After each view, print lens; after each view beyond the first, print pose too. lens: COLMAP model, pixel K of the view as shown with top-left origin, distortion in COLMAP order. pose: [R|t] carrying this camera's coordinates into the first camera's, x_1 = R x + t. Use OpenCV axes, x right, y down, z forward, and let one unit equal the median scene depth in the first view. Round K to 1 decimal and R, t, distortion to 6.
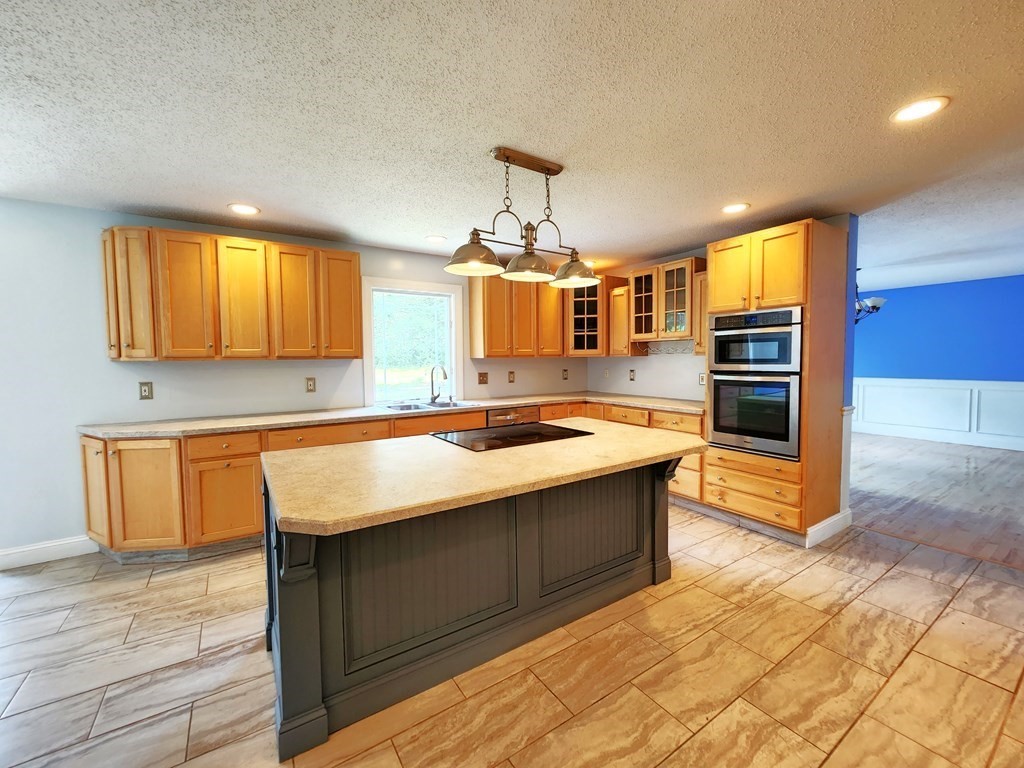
lens RADIAL K [[419.4, 0, 516.1], [0, 419.4, 380.9], [0, 0, 1]] dist [-0.003270, -0.000010]
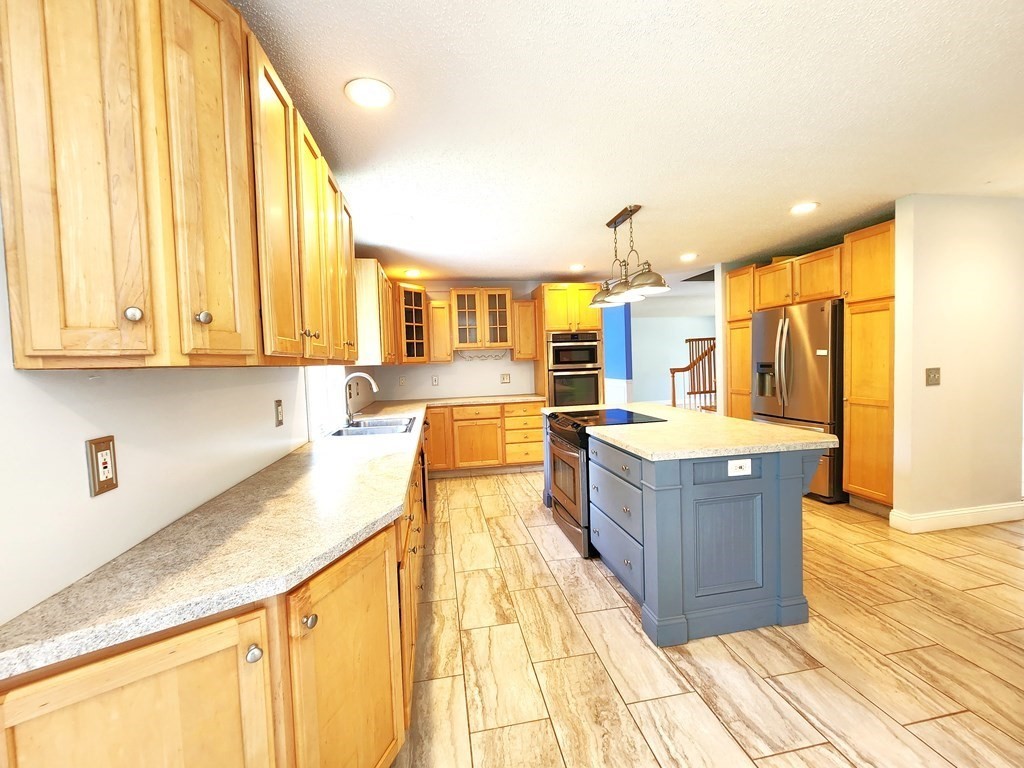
lens RADIAL K [[419.4, 0, 513.6], [0, 419.4, 380.8], [0, 0, 1]] dist [-0.003270, -0.000010]
pose [[0.401102, -0.045389, 0.914908, -1.043900], [0.082387, 0.996511, 0.013318, -0.018281], [-0.912321, 0.070035, 0.403442, 0.588650]]
